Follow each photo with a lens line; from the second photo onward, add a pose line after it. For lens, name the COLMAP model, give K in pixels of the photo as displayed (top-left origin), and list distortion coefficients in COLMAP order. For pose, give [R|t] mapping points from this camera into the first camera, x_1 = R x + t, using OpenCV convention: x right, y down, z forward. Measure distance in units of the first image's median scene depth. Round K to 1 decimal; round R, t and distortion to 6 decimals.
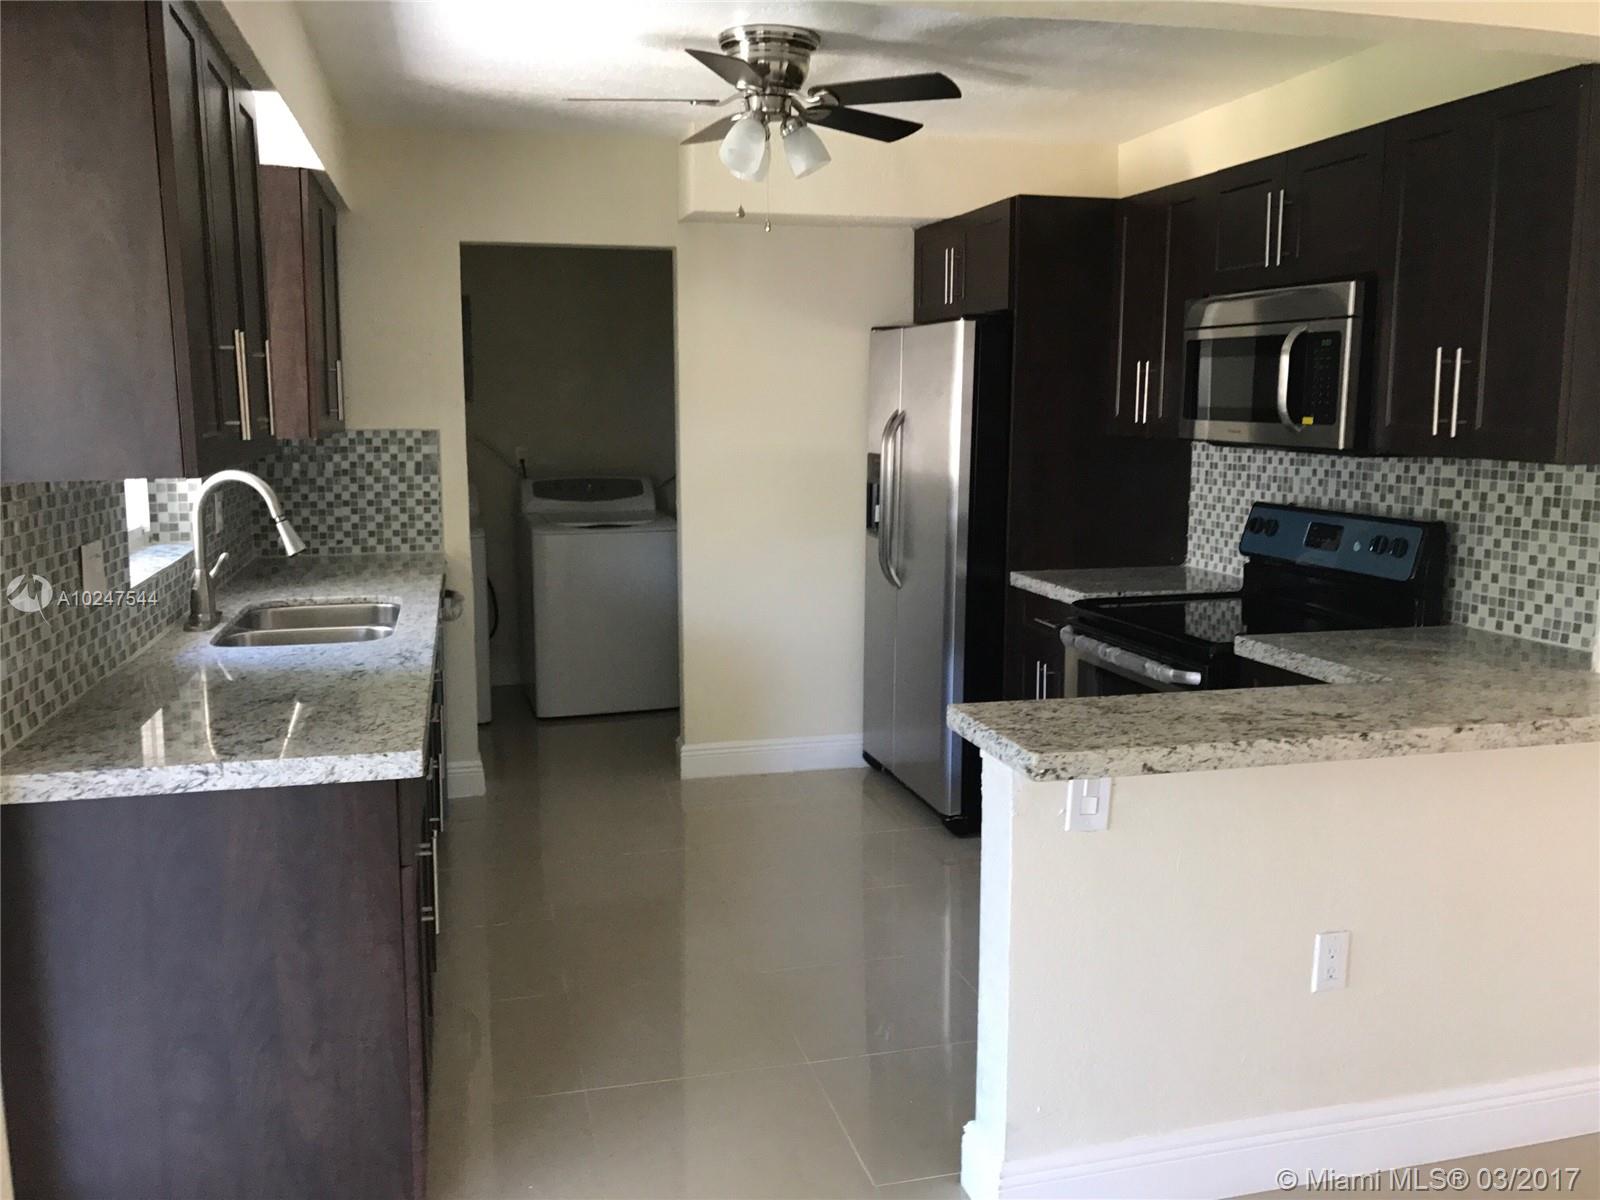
lens RADIAL K [[1275.3, 0, 790.8], [0, 1275.3, 602.8], [0, 0, 1]] dist [0.012097, 0.001111]
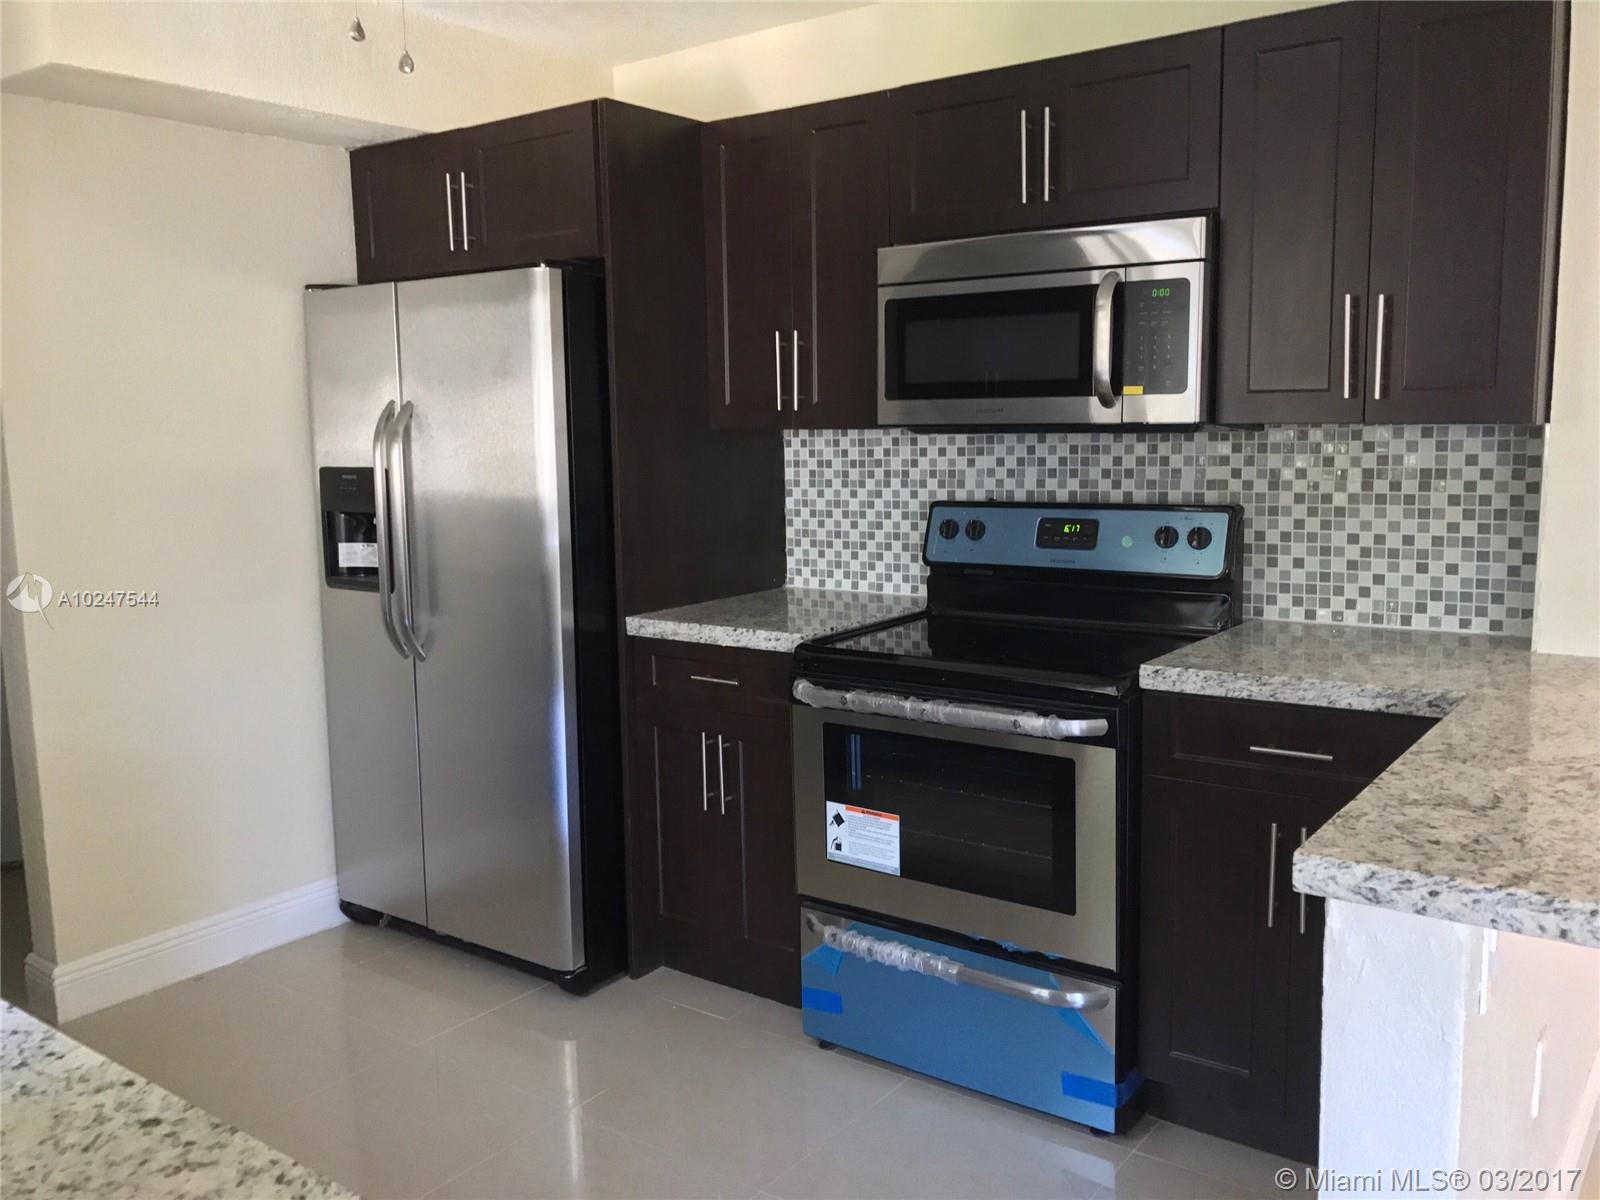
lens RADIAL K [[1275.3, 0, 807.4], [0, 1275.3, 587.9], [0, 0, 1]] dist [0.012097, 0.001111]
pose [[0.780758, -0.091745, 0.618062, -0.232350], [0.113840, 0.993492, 0.003667, -0.037547], [-0.614376, 0.067497, 0.786121, 0.429723]]
